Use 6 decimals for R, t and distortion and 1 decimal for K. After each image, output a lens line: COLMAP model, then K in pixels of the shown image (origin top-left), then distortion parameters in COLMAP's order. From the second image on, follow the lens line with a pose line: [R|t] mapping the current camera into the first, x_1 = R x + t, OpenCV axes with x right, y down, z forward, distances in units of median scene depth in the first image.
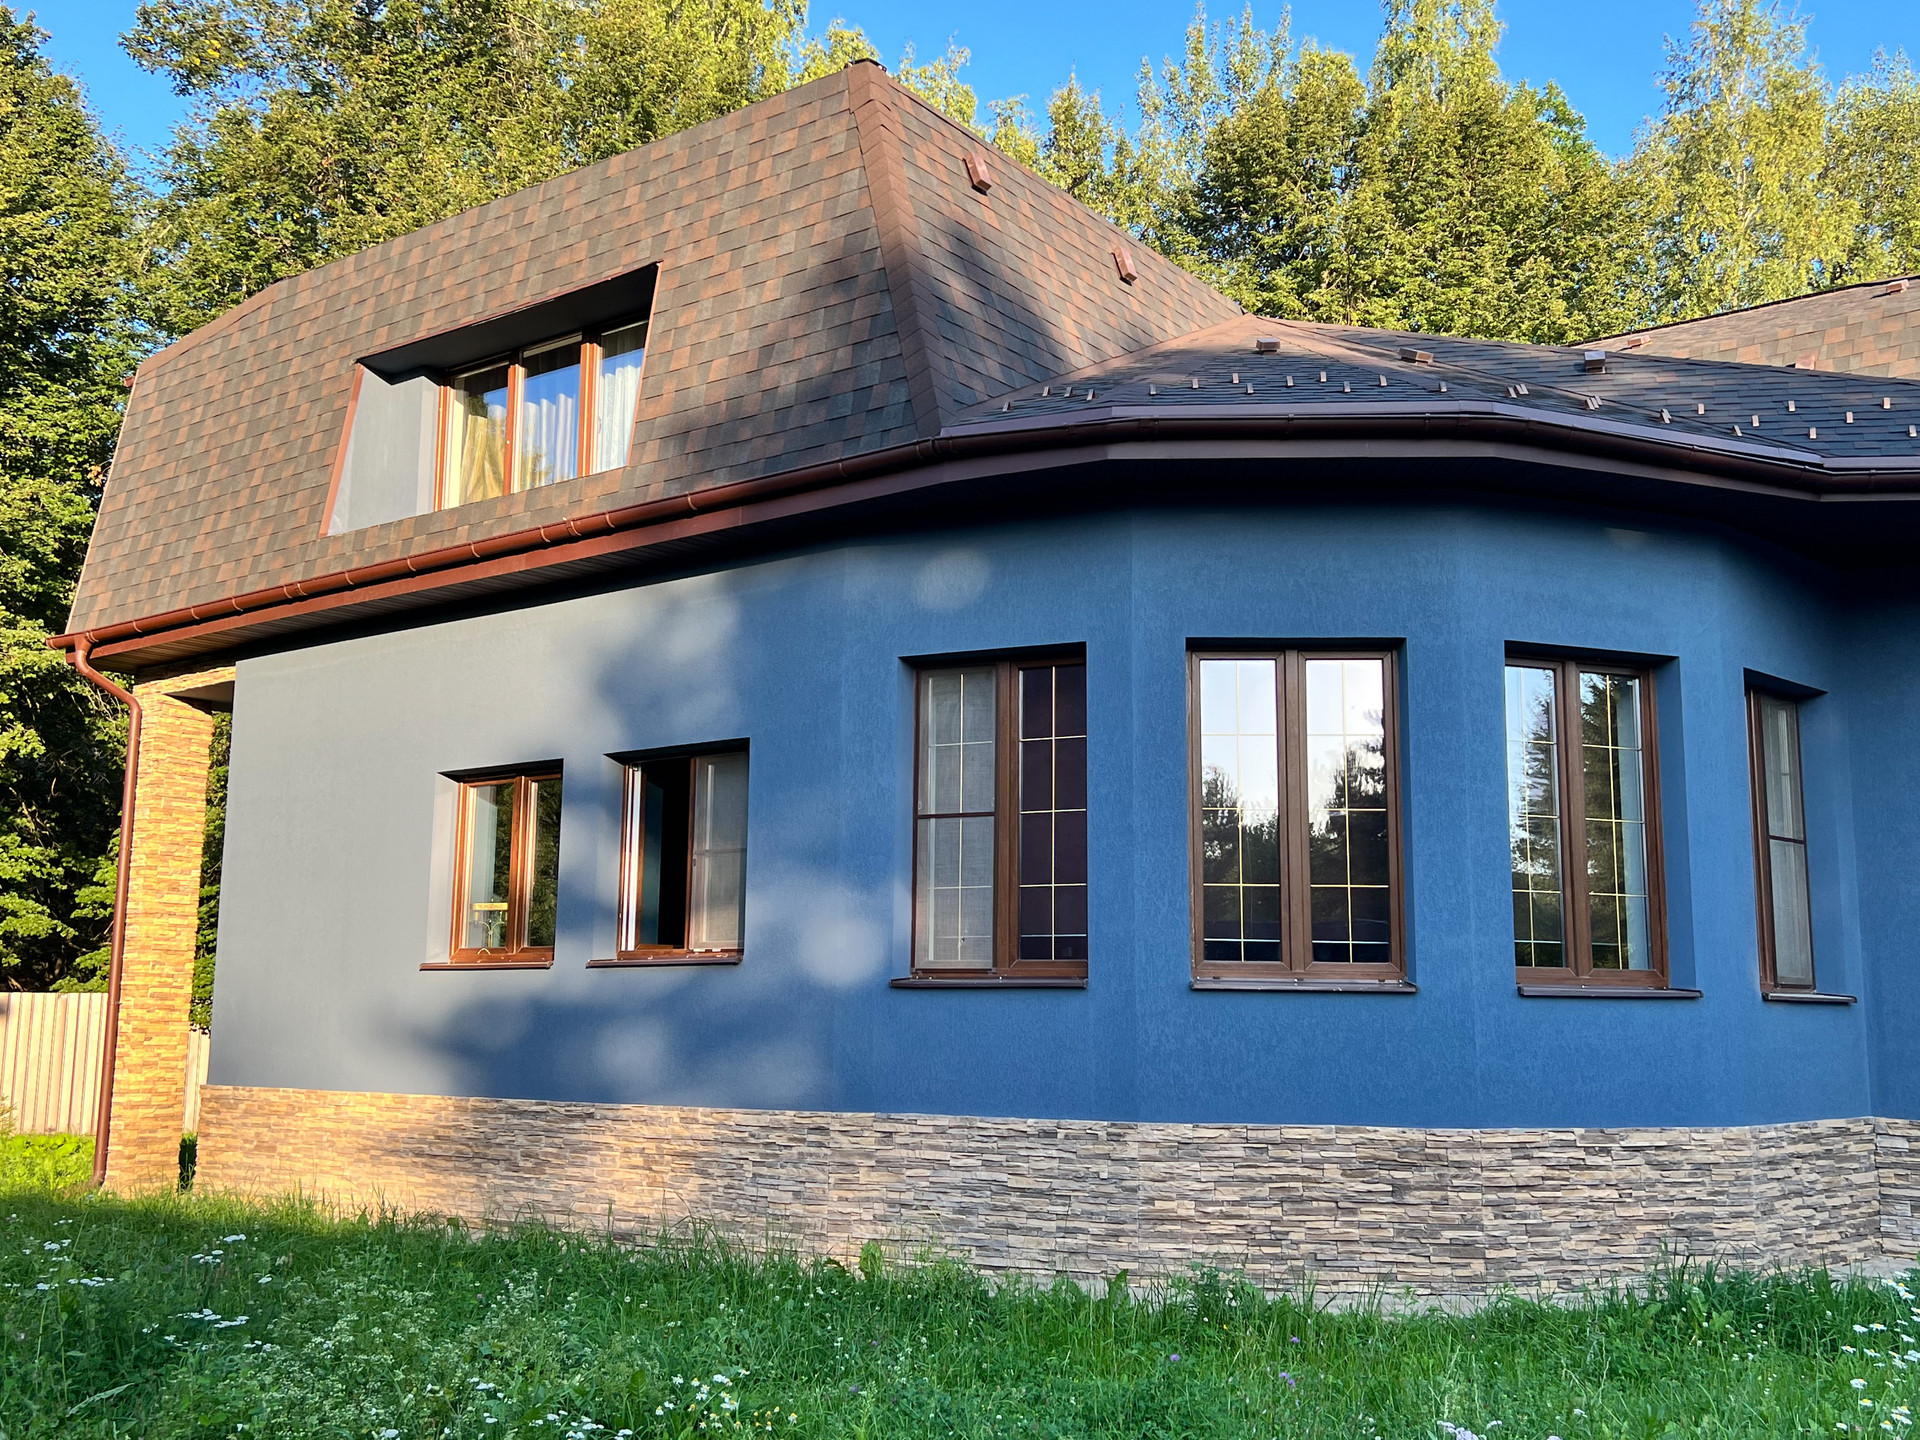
lens RADIAL K [[1942.3, 0, 961.2], [0, 1942.3, 714.4], [0, 0, 1]] dist [0.006694, 0.000778]
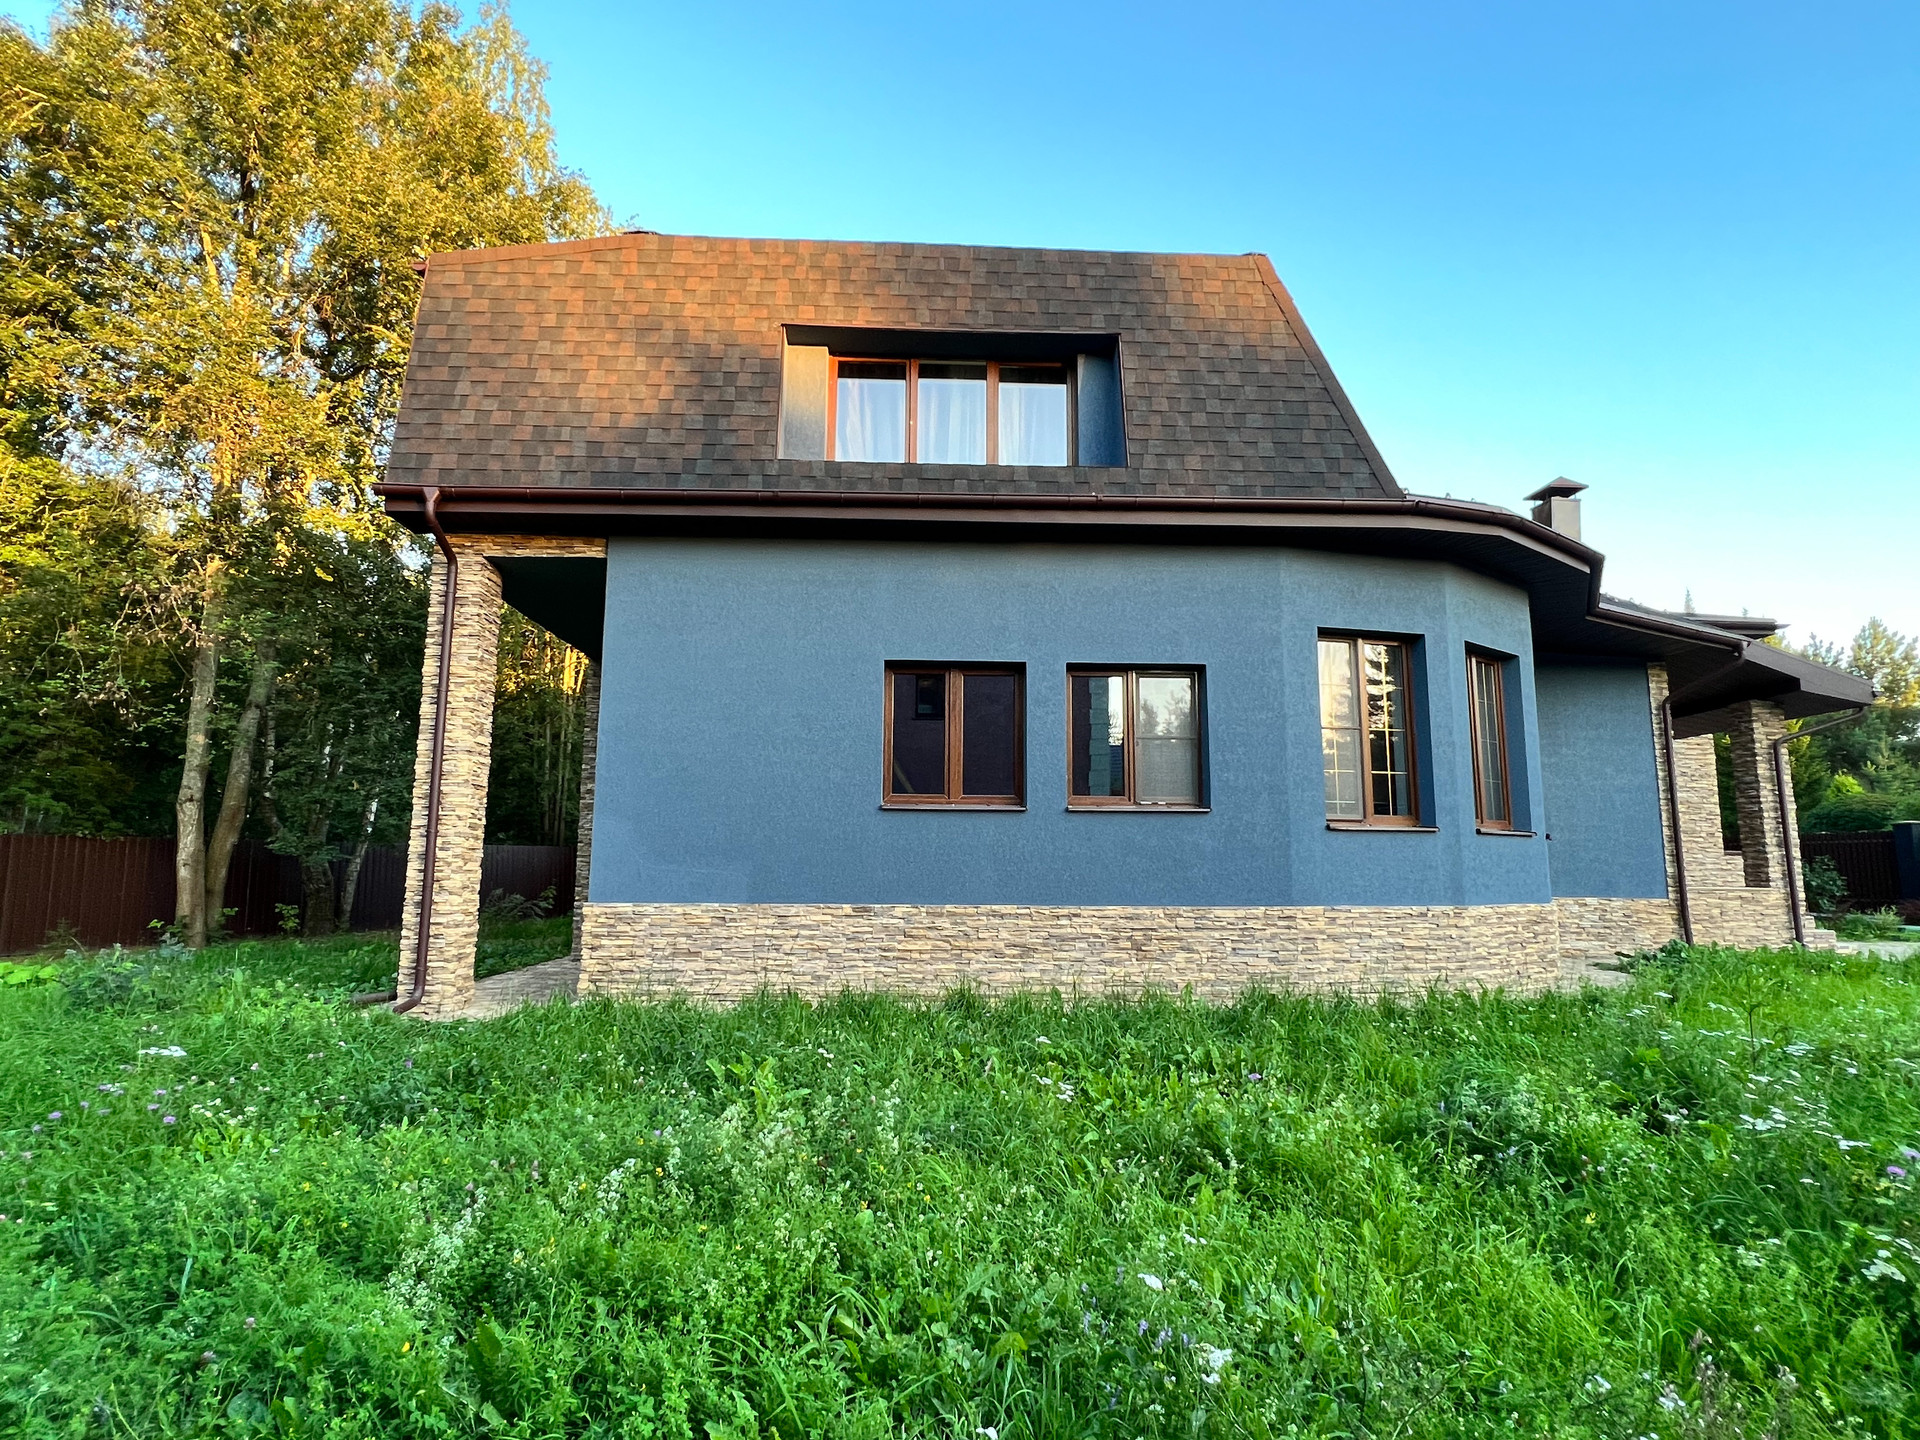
lens RADIAL K [[1040.1, 0, 960.4], [0, 1040.1, 726.7], [0, 0, 1]] dist [0.001545, 0.000427]
pose [[0.775104, 0.071358, 0.627791, -0.822967], [-0.100121, 0.994920, 0.010527, 0.075765], [-0.623850, -0.071014, 0.778311, 0.514369]]
